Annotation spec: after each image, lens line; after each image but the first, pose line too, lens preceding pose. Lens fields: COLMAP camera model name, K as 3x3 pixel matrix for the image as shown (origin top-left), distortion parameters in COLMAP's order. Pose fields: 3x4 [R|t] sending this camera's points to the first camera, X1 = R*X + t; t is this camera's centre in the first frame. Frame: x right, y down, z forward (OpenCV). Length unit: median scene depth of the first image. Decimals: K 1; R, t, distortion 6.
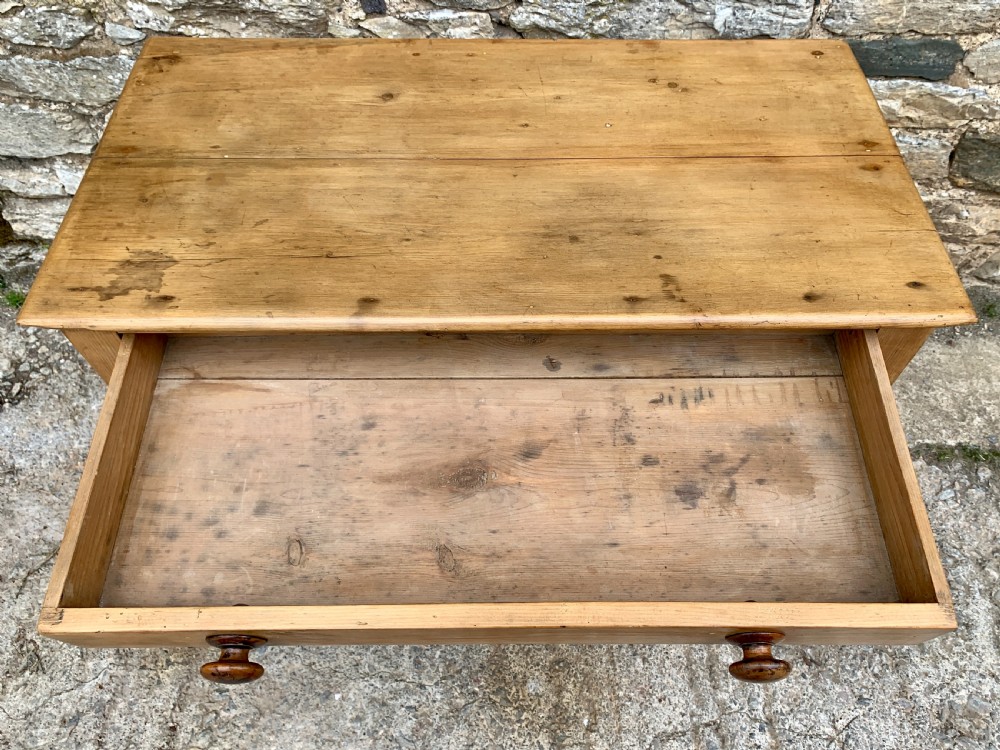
lens RADIAL K [[765.5, 0, 498.8], [0, 765.5, 365.5], [0, 0, 1]] dist [0.008020, 0.001150]
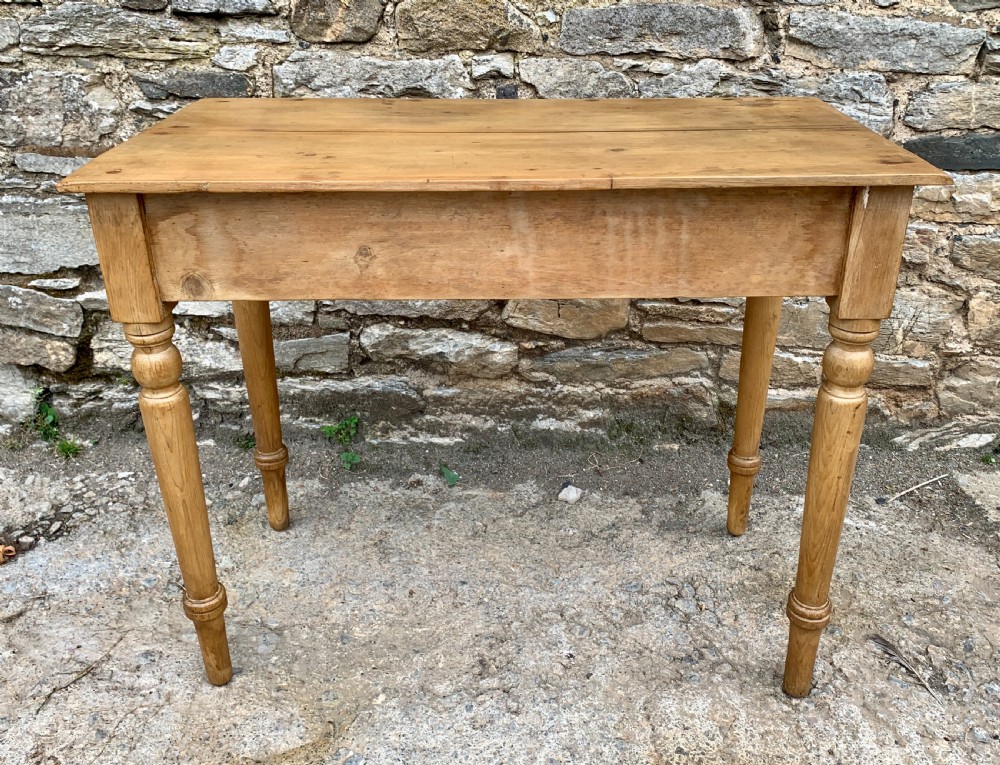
lens RADIAL K [[927.2, 0, 508.1], [0, 927.2, 337.0], [0, 0, 1]] dist [0.052505, -0.075654]
pose [[0.999951, -0.003022, 0.009398, -0.170464], [0.007353, 0.863232, -0.504754, 0.504590], [-0.006588, 0.504798, 0.863212, -0.024305]]
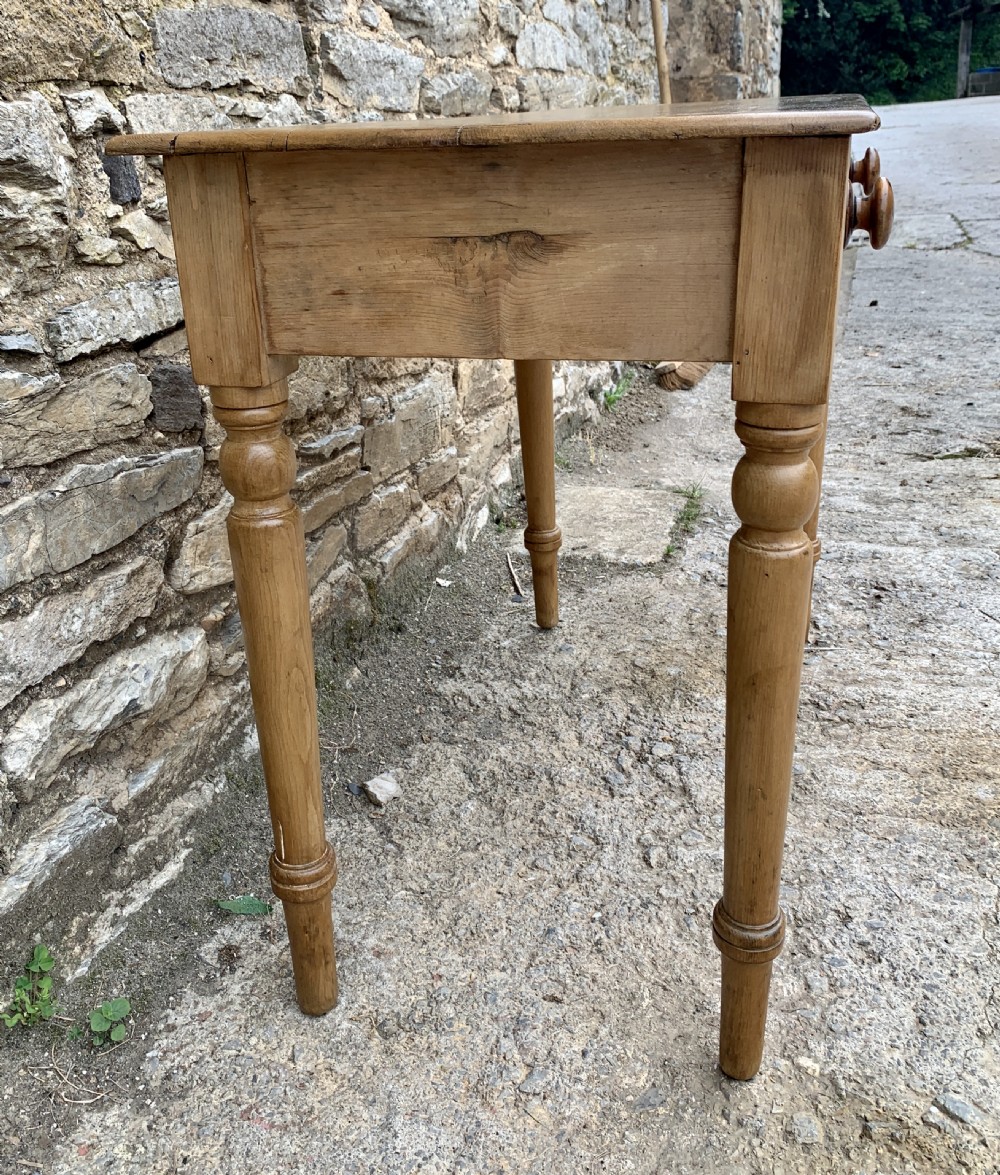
lens RADIAL K [[1168.5, 0, 500.0], [0, 1168.5, 502.5], [0, 0, 1]] dist [0.094107, -0.192457]
pose [[0.270145, -0.319098, 0.908404, -0.978333], [0.806912, 0.589760, -0.032796, -0.050454], [-0.525275, 0.741862, 0.416805, 0.611770]]
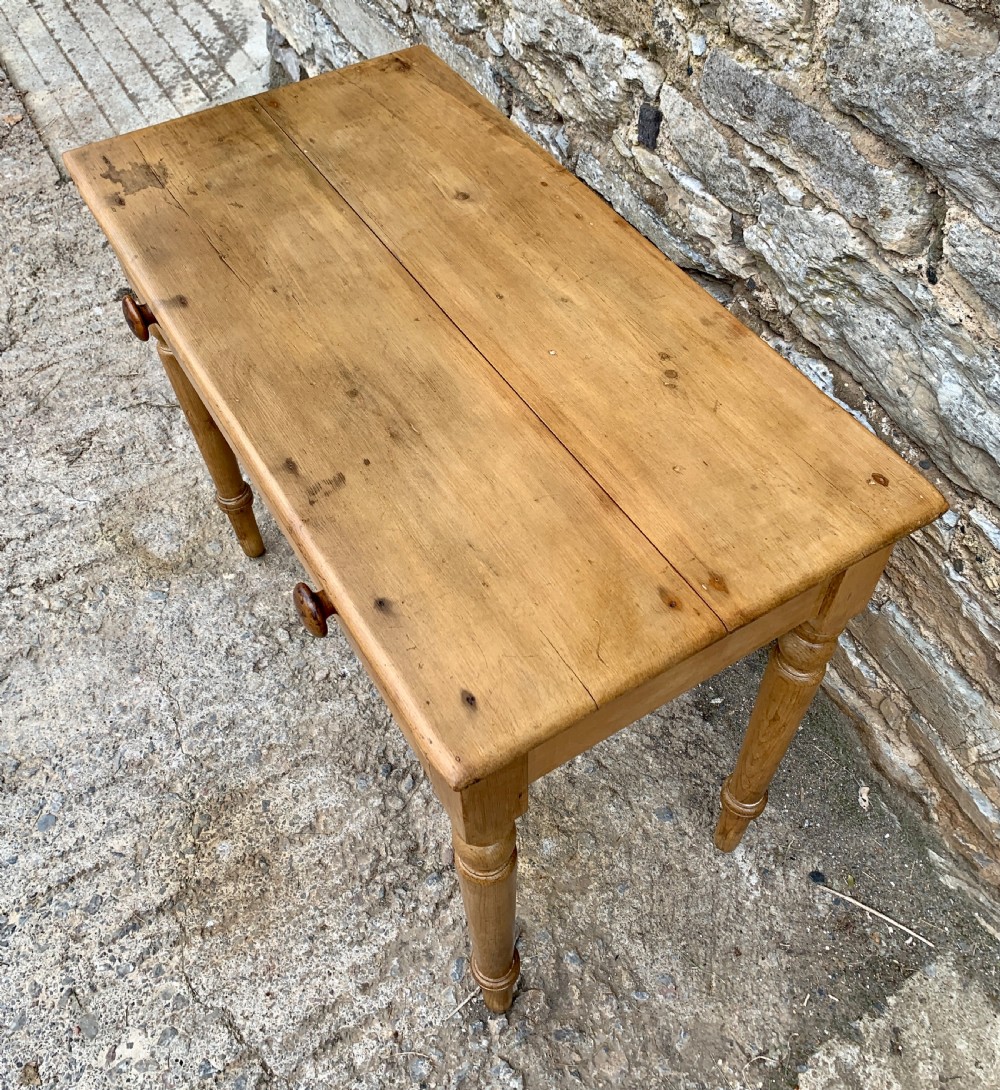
lens RADIAL K [[1069.8, 0, 524.1], [0, 1069.8, 457.6], [0, 0, 1]] dist [0.059312, -0.099934]
pose [[0.532729, 0.629847, -0.565237, 0.631754], [-0.687607, 0.711504, 0.144773, -0.285187], [0.493353, 0.311536, 0.812126, 0.079315]]
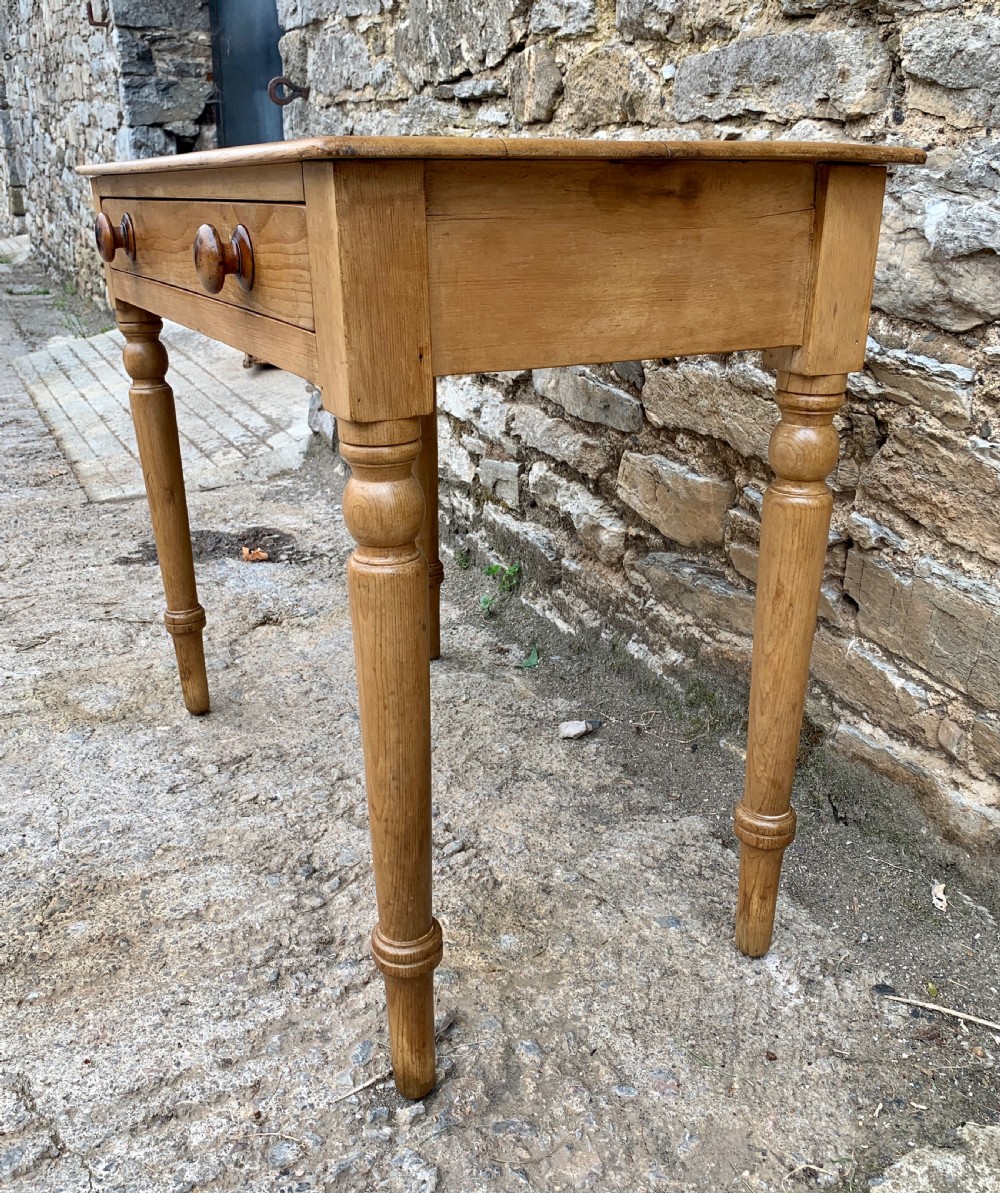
lens RADIAL K [[1120.4, 0, 510.7], [0, 1120.4, 566.4], [0, 0, 1]] dist [0.077029, -0.134928]
pose [[0.474083, 0.282900, -0.833794, 0.928856], [-0.709795, 0.683137, -0.171796, 0.129009], [0.520995, 0.673269, 0.524665, 0.514301]]
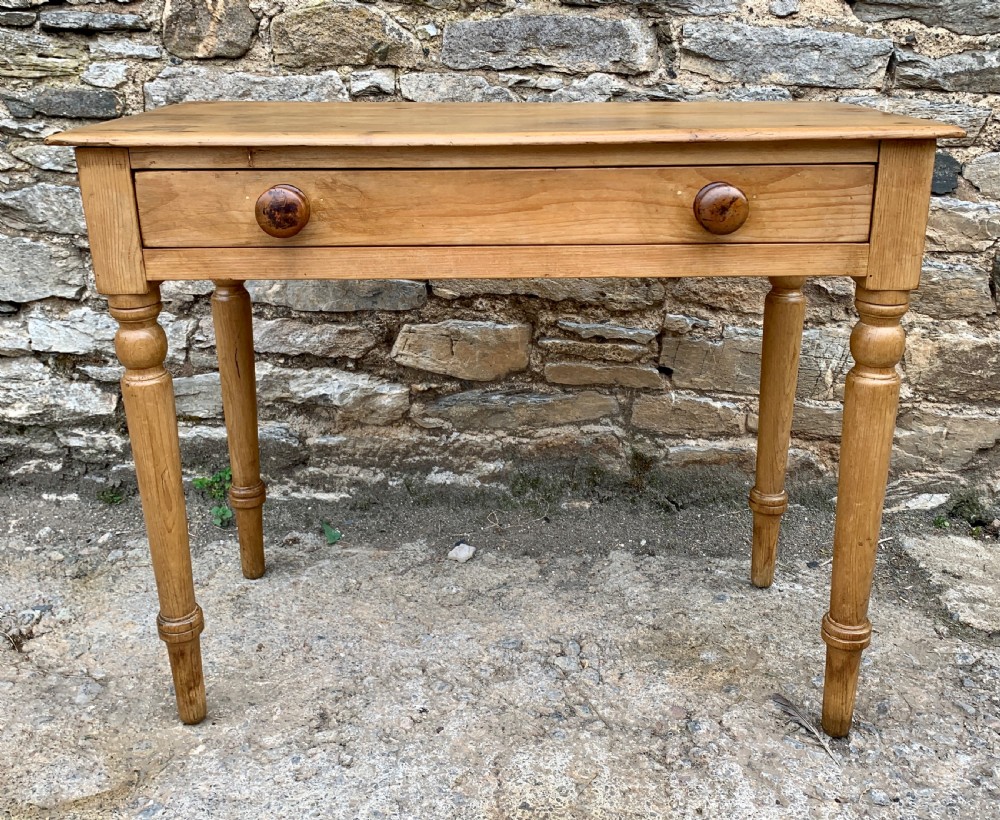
lens RADIAL K [[1033.3, 0, 482.6], [0, 1033.3, 345.6], [0, 0, 1]] dist [0.099602, -0.224557]
pose [[0.999617, 0.003024, -0.027515, 0.008461], [-0.019155, 0.793157, -0.608715, 0.636006], [0.019983, 0.609009, 0.792911, 0.030728]]
